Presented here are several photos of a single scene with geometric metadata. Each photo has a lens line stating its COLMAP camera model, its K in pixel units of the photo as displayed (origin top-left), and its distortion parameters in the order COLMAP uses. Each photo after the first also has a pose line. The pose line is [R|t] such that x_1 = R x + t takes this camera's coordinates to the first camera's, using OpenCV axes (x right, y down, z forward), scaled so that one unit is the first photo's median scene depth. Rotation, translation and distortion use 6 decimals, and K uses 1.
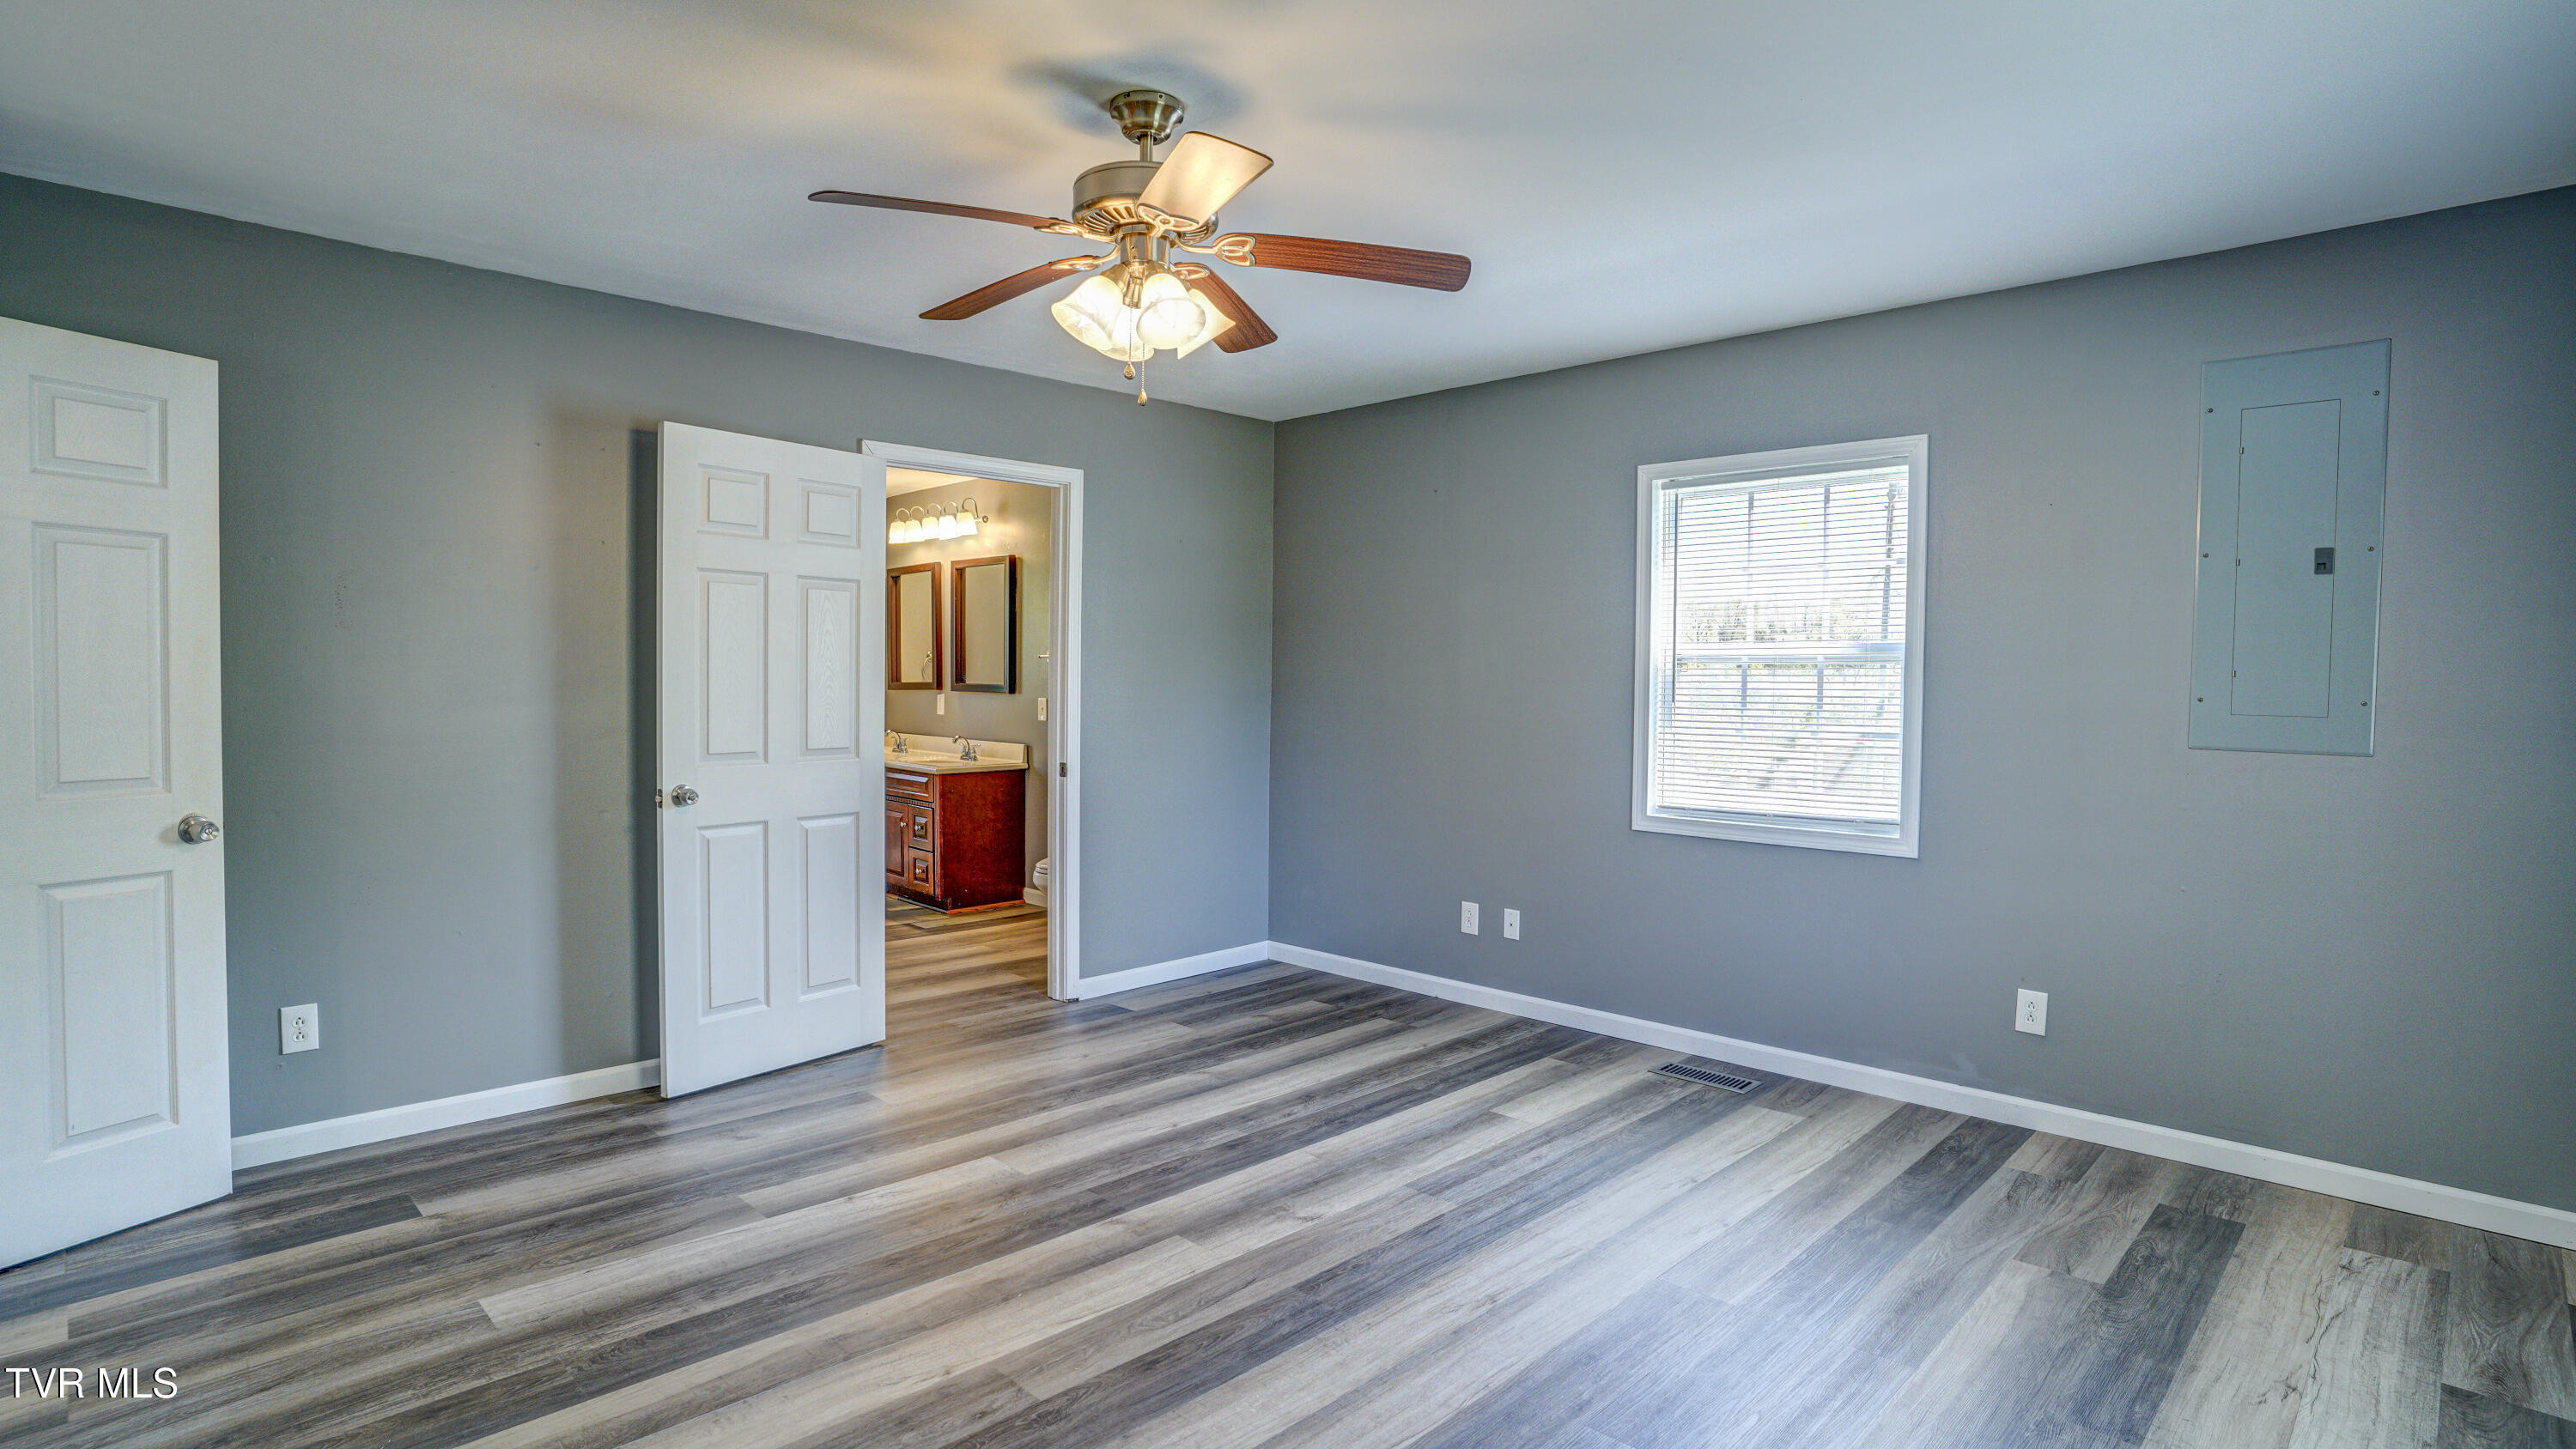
lens RADIAL K [[1267.7, 0, 1289.8], [0, 1267.7, 717.7], [0, 0, 1]] dist [-0.081071, 0.038949]
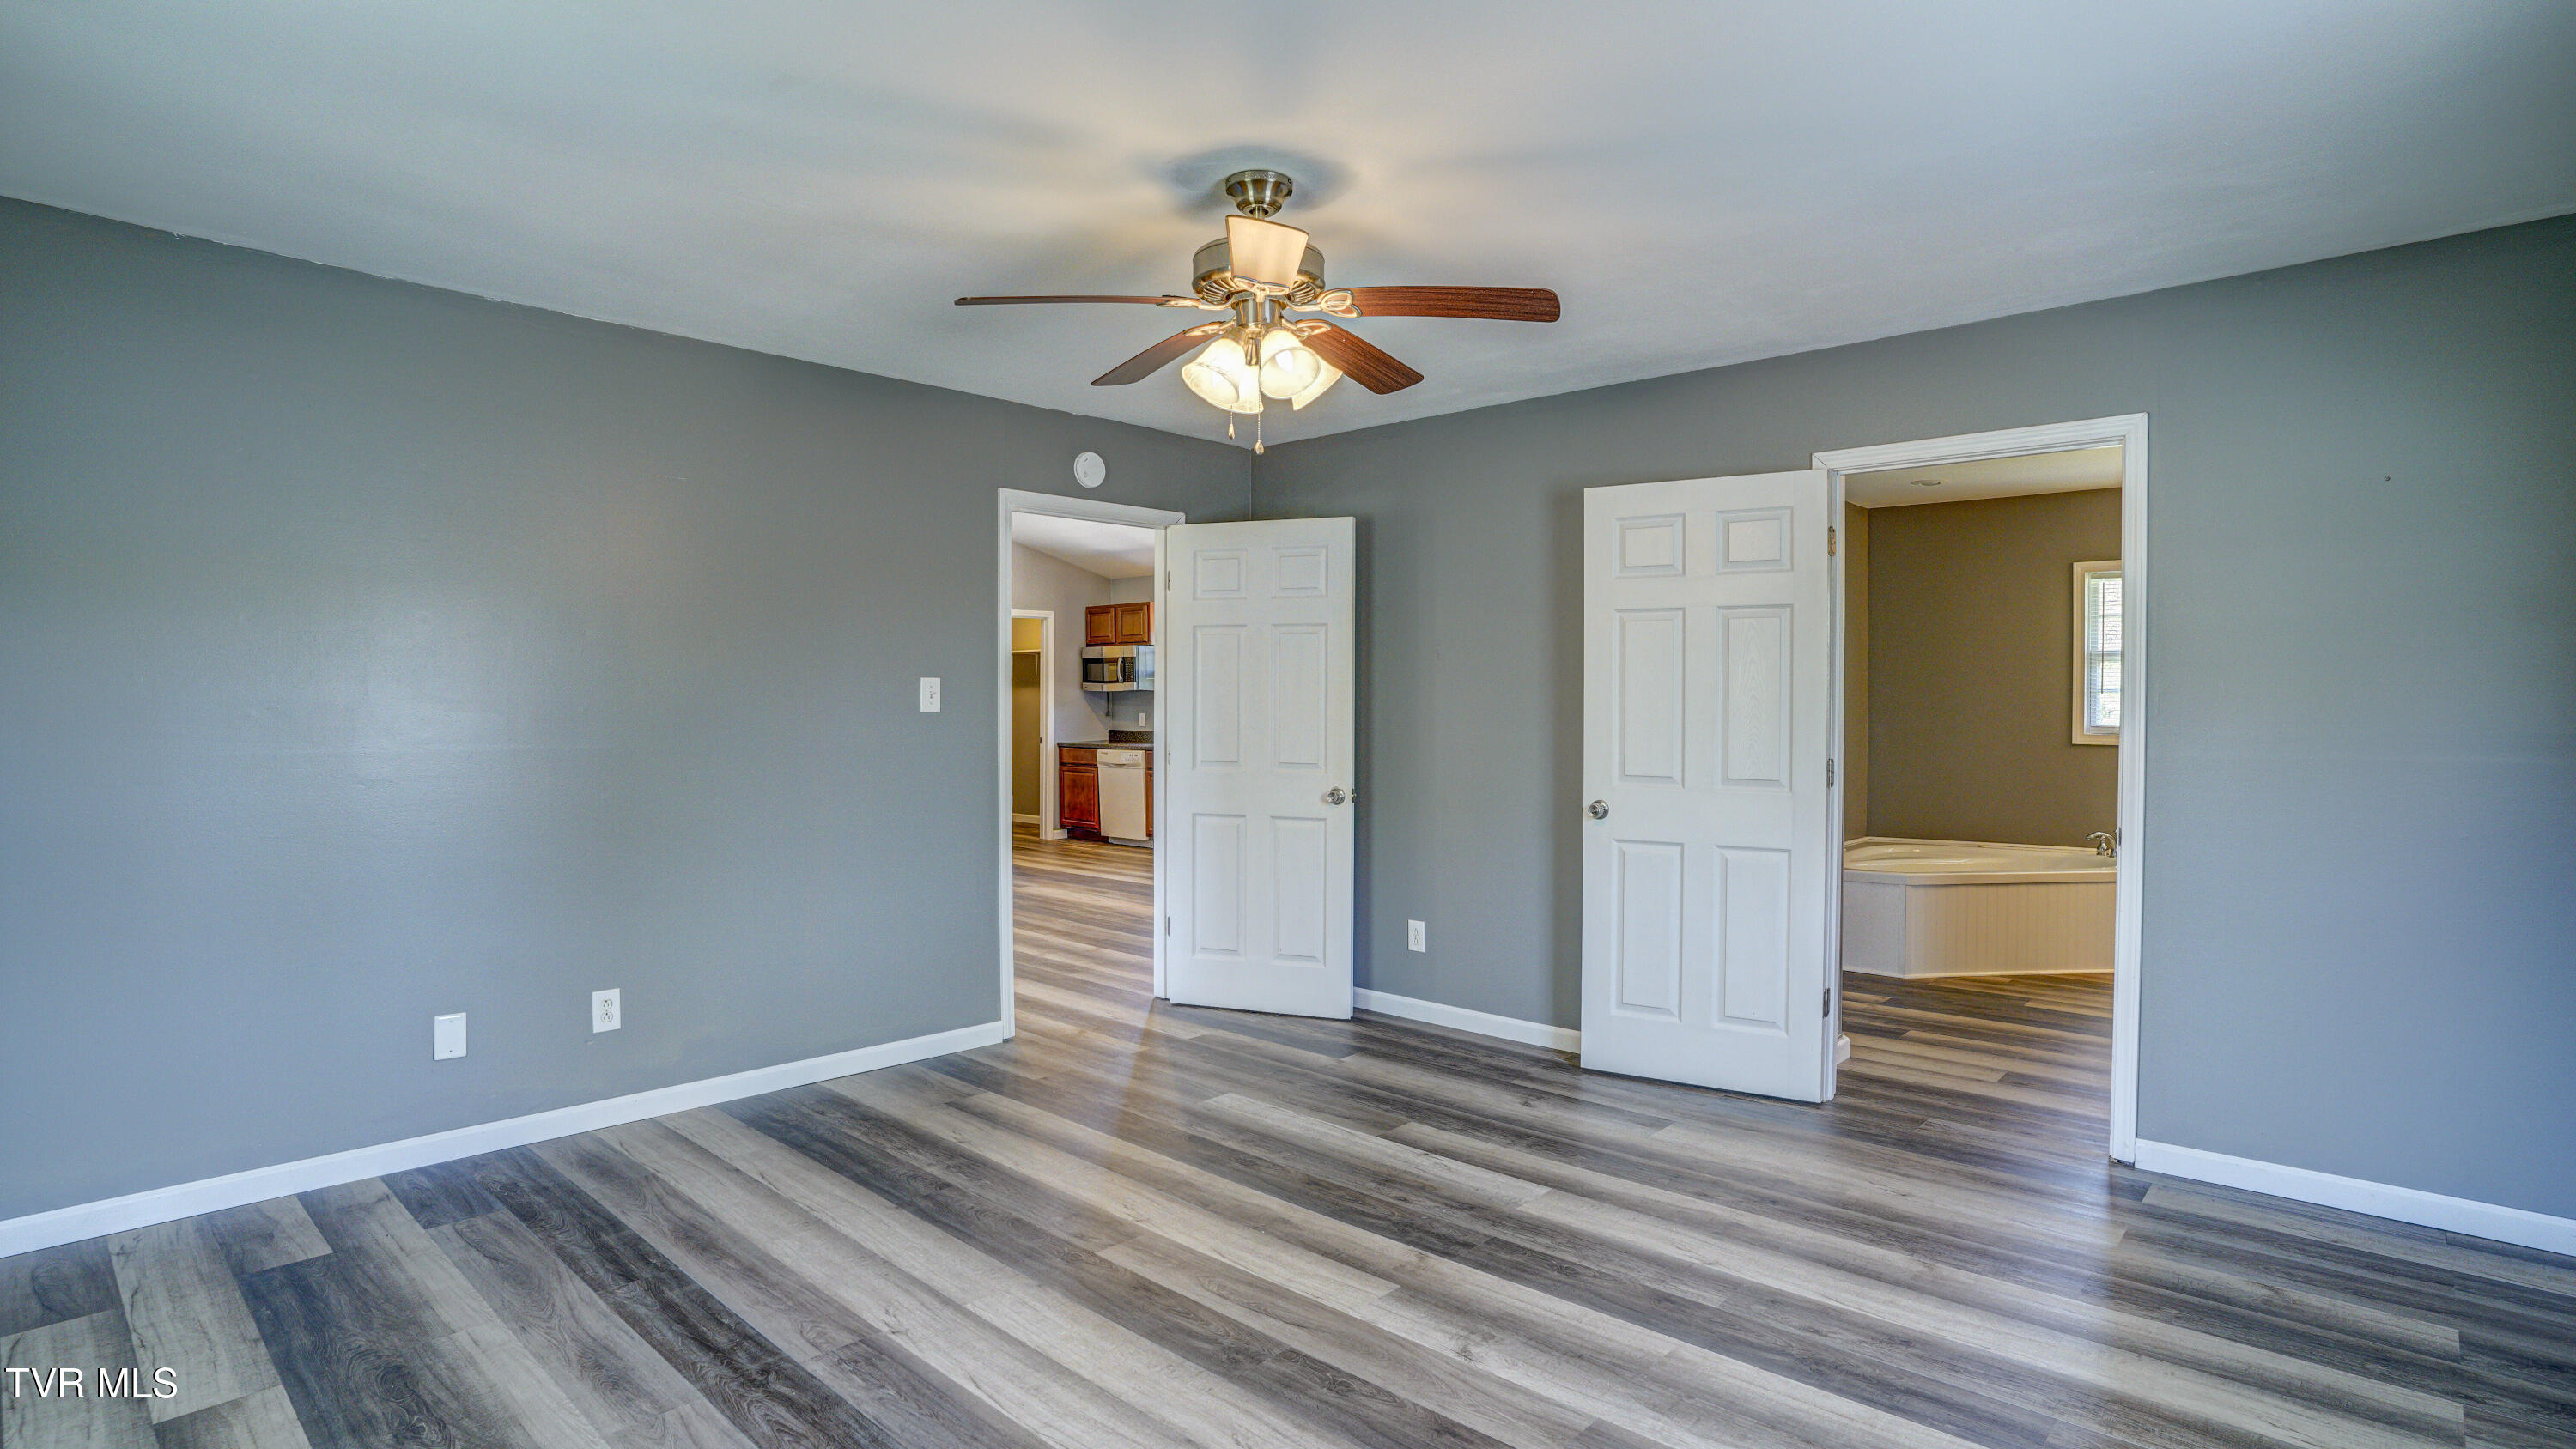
lens RADIAL K [[1267.7, 0, 1289.8], [0, 1267.7, 717.7], [0, 0, 1]] dist [-0.081071, 0.038949]
pose [[0.032342, 0.001498, -0.999476, 0.834531], [-0.031773, 0.999495, 0.000470, -0.016309], [0.998972, 0.031742, 0.032373, 0.849092]]
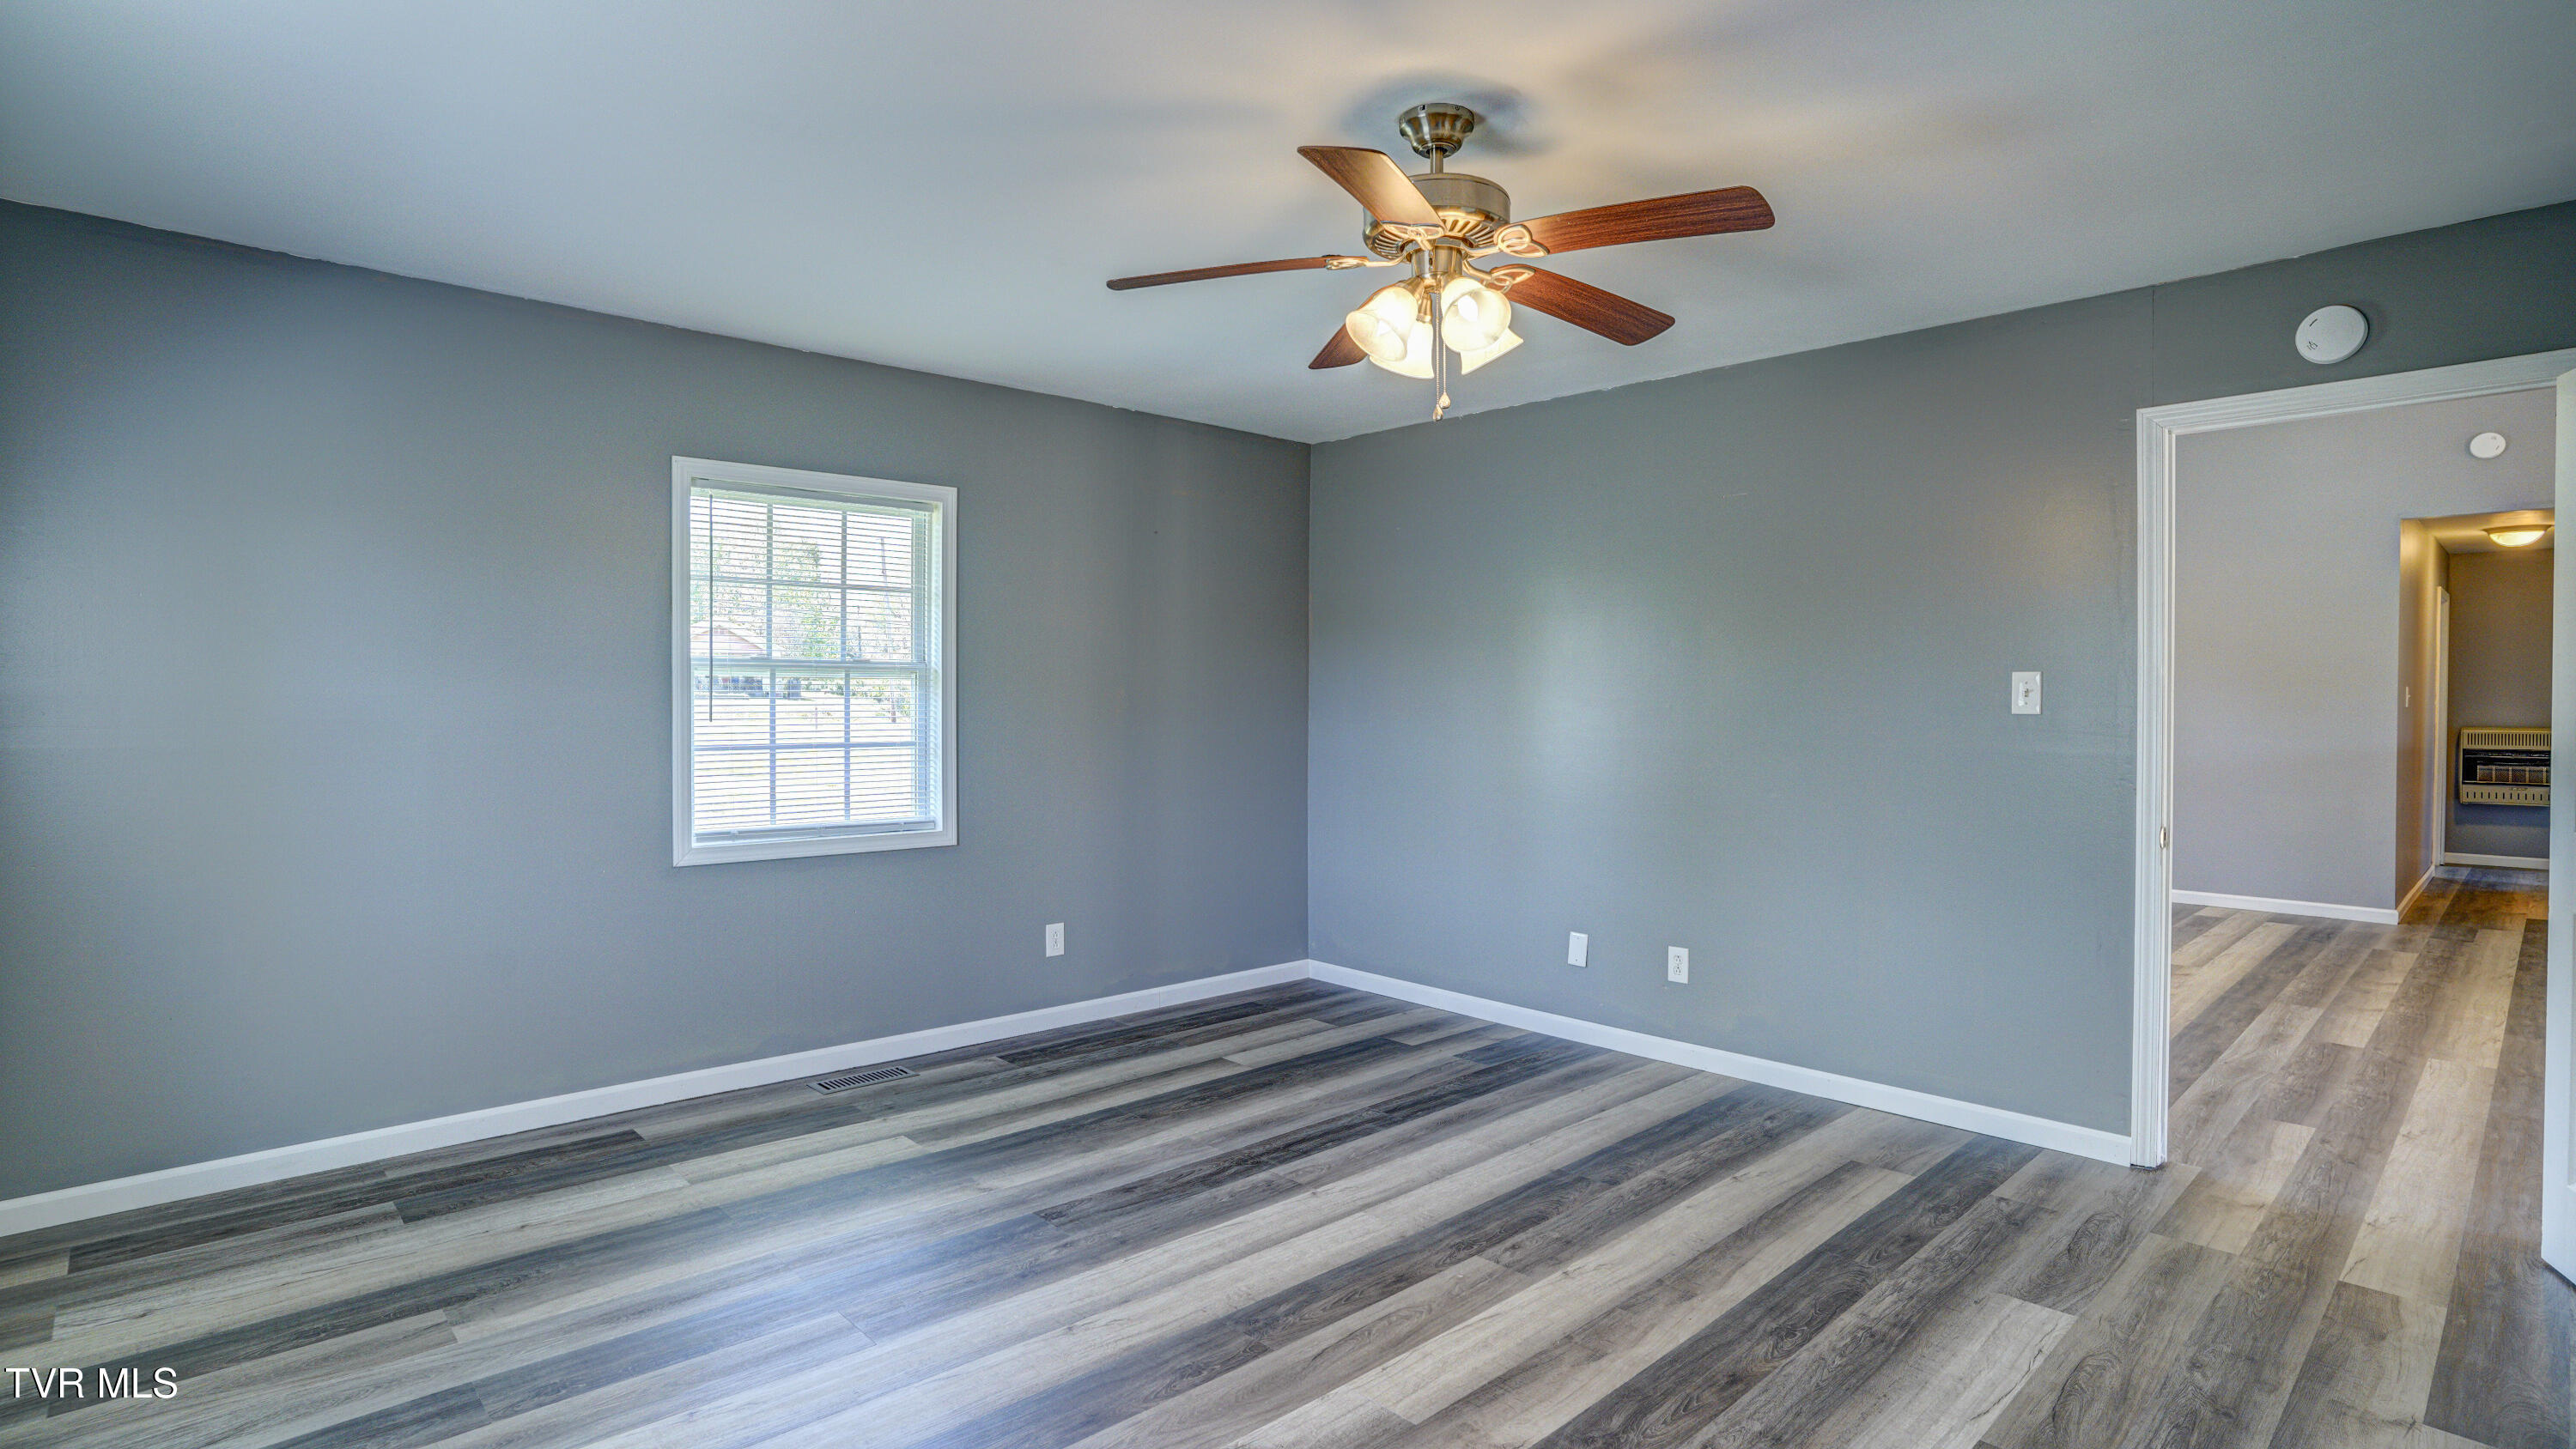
lens RADIAL K [[1267.7, 0, 1289.8], [0, 1267.7, 717.7], [0, 0, 1]] dist [-0.081071, 0.038949]
pose [[-0.999342, -0.012044, 0.034210, -0.032239], [-0.010514, 0.998951, 0.044574, -0.050430], [-0.034711, 0.044185, -0.998420, 1.696852]]
